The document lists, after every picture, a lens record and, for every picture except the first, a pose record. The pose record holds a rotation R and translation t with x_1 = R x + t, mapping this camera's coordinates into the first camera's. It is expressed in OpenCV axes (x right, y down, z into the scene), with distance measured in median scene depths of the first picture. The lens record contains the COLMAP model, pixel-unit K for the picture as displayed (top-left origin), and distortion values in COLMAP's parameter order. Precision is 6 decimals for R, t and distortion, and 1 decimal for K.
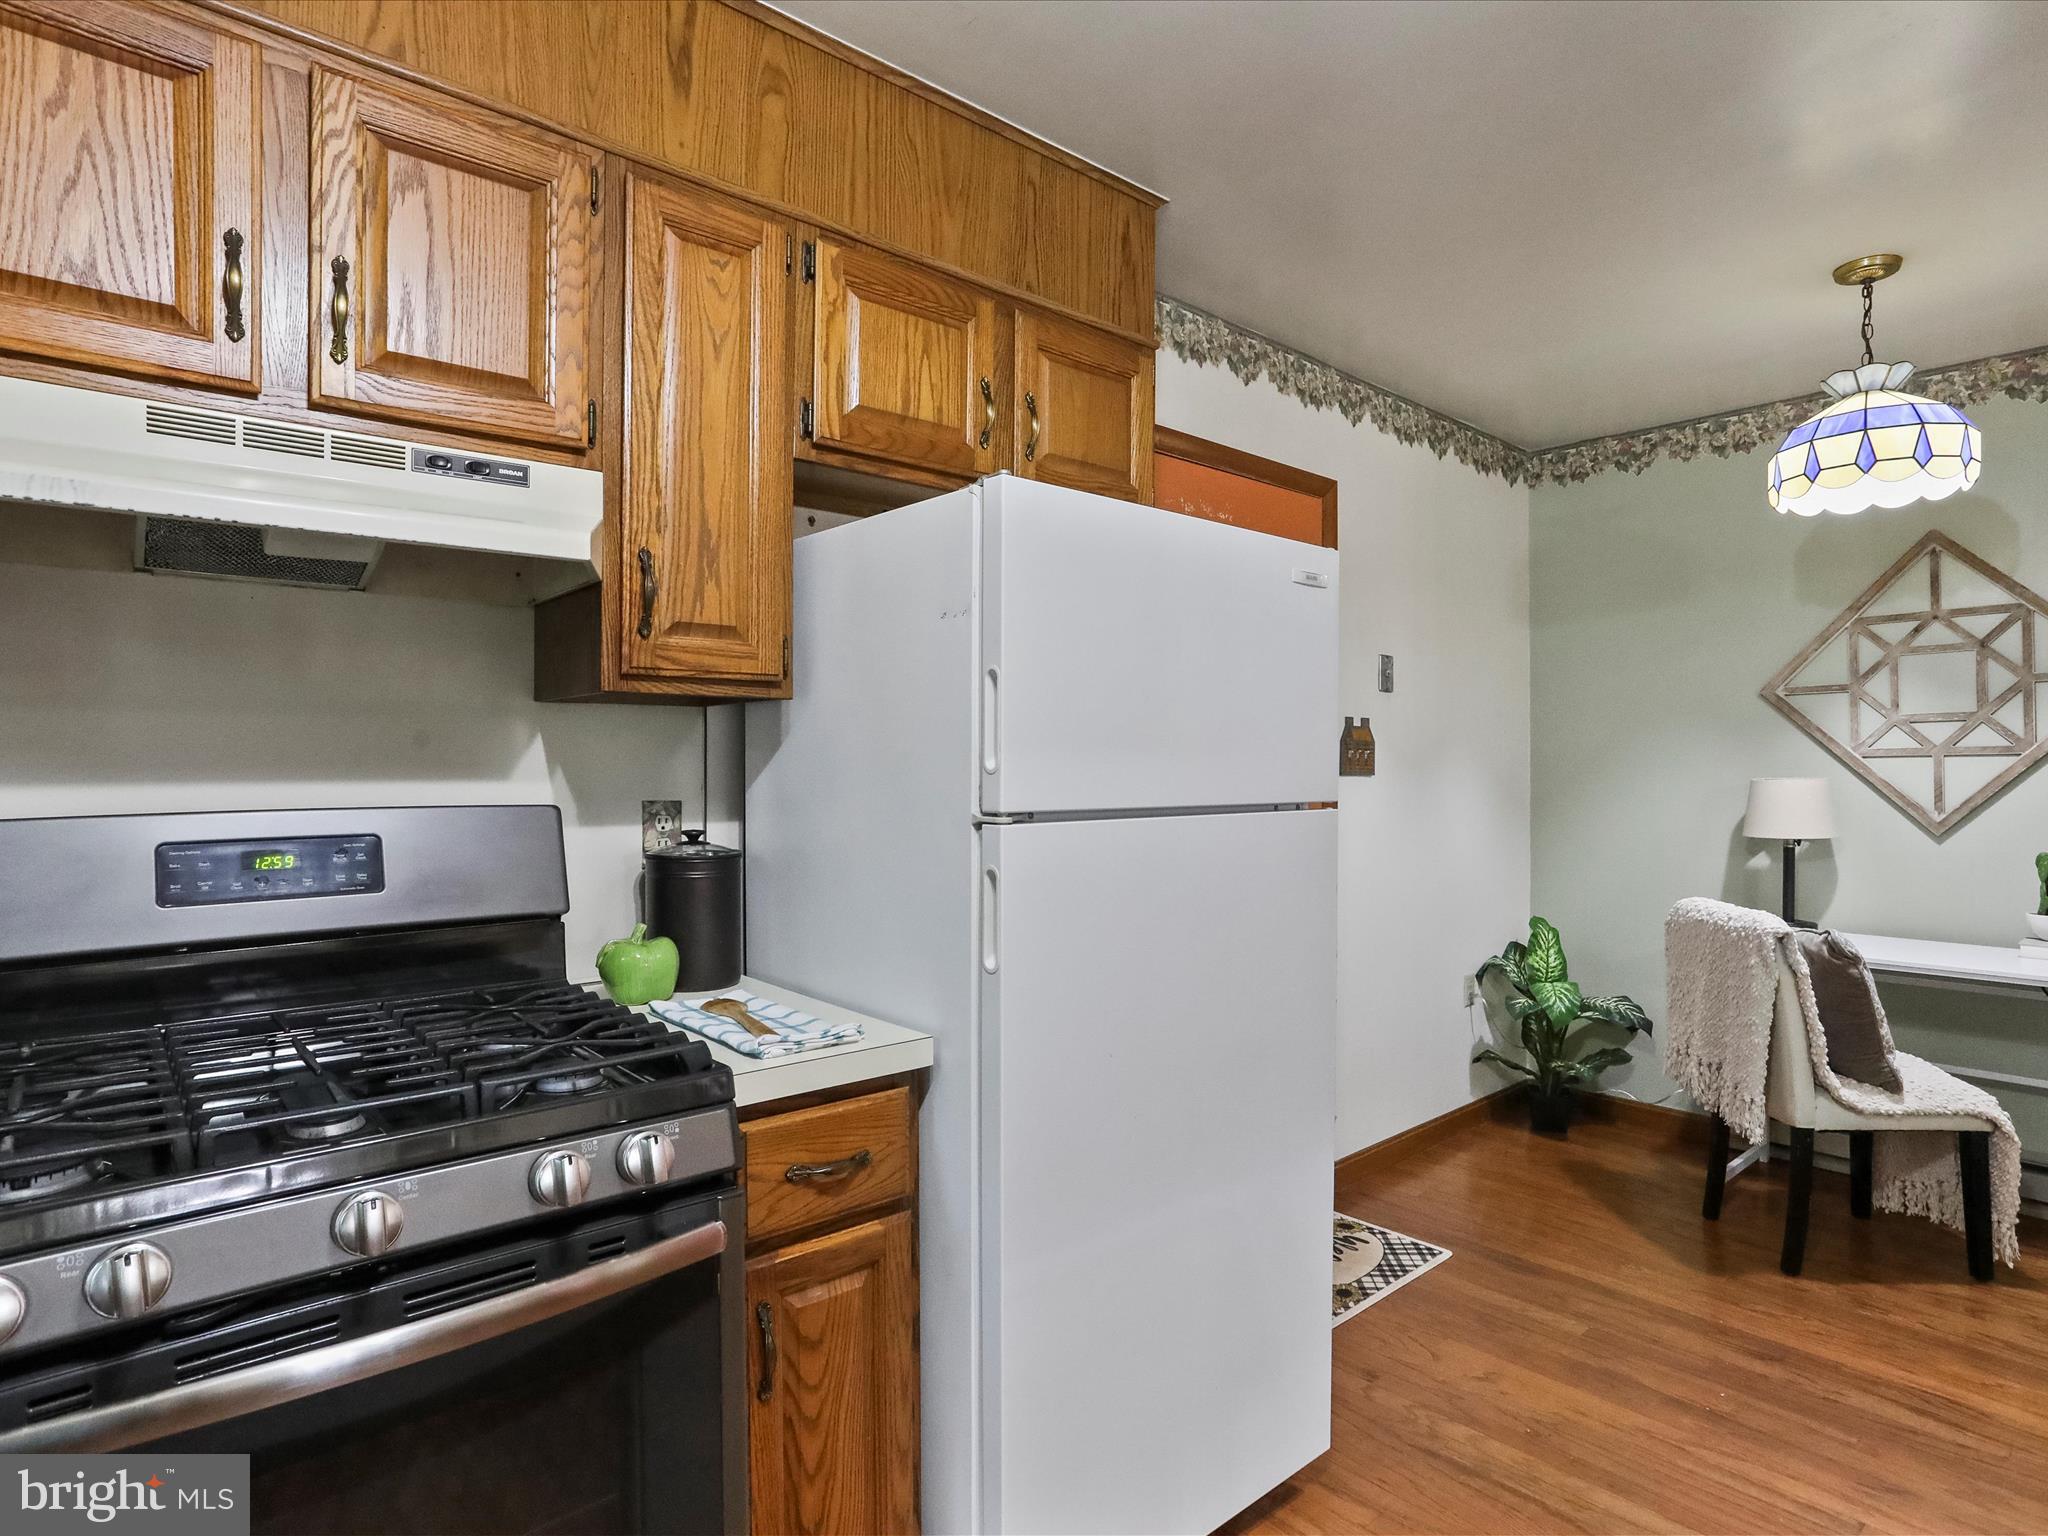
lens RADIAL K [[1121.4, 0, 1029.5], [0, 1121.4, 772.1], [0, 0, 1]] dist [-0.072593, 0.039009]
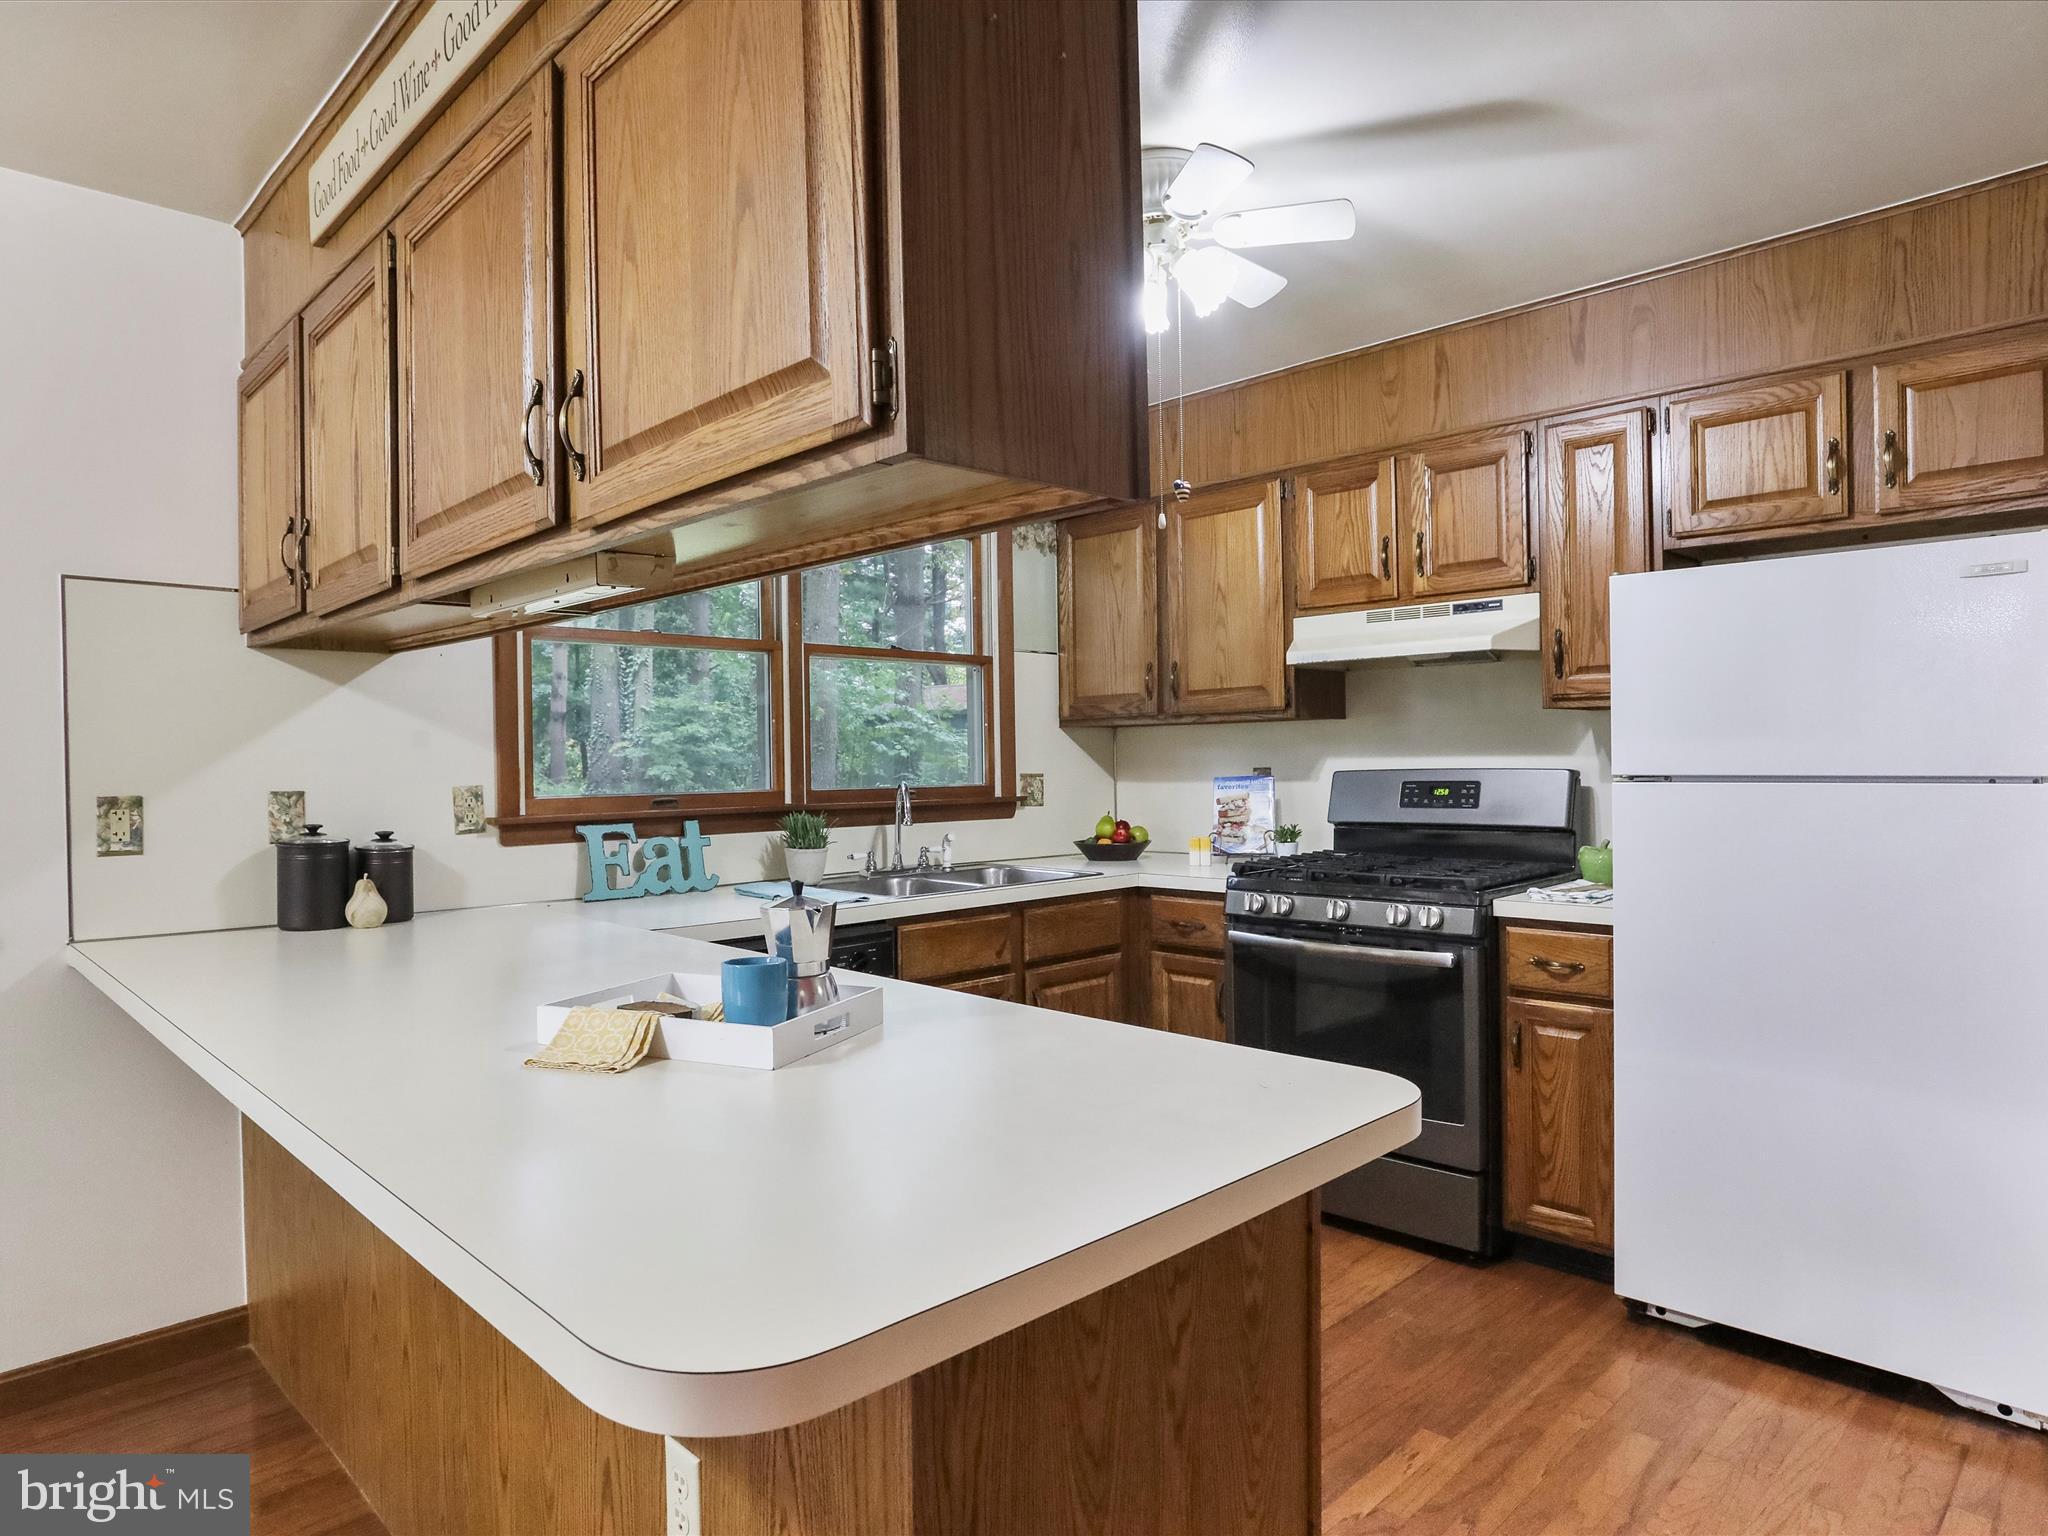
lens RADIAL K [[1228.5, 0, 1024.0], [0, 1228.5, 768.0], [0, 0, 1]] dist [-0.091987, -0.000875]
pose [[0.055815, 0.010013, -0.998391, 0.944716], [0.007351, 0.999918, 0.010439, 0.000468], [0.998414, -0.007921, 0.055736, 0.001375]]
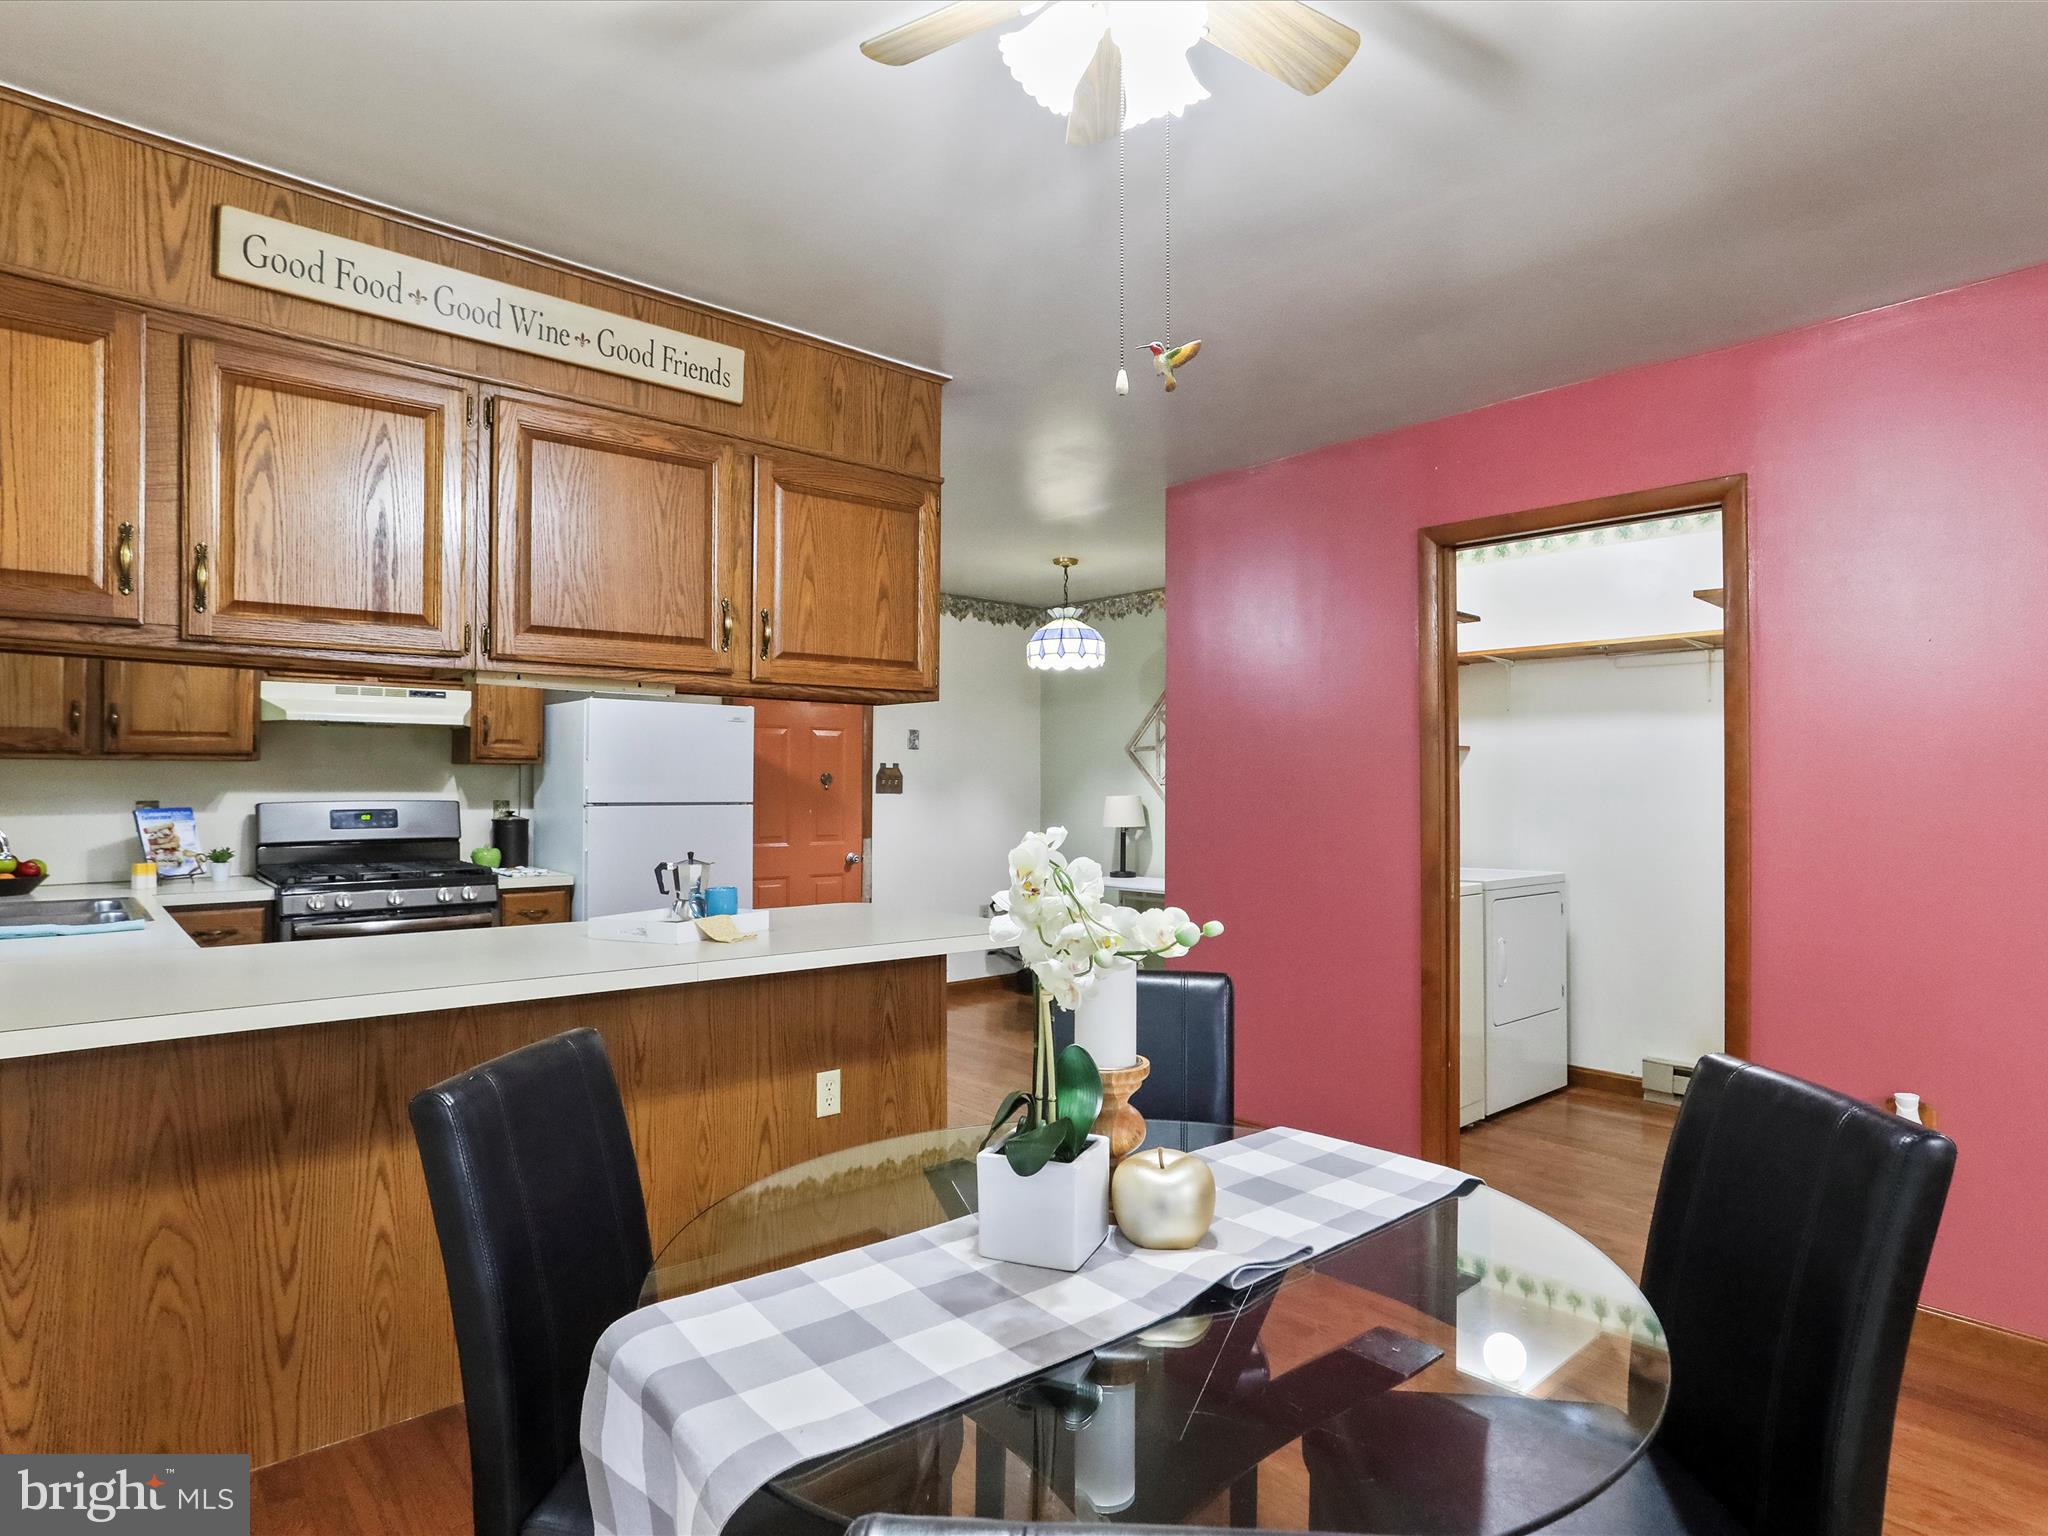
lens RADIAL K [[1121.4, 0, 1029.5], [0, 1121.4, 772.1], [0, 0, 1]] dist [-0.072593, 0.039009]
pose [[0.999939, 0.003442, 0.010481, 0.649758], [-0.003248, 0.999825, -0.018439, 0.001961], [-0.010543, 0.018404, 0.999775, -1.188444]]
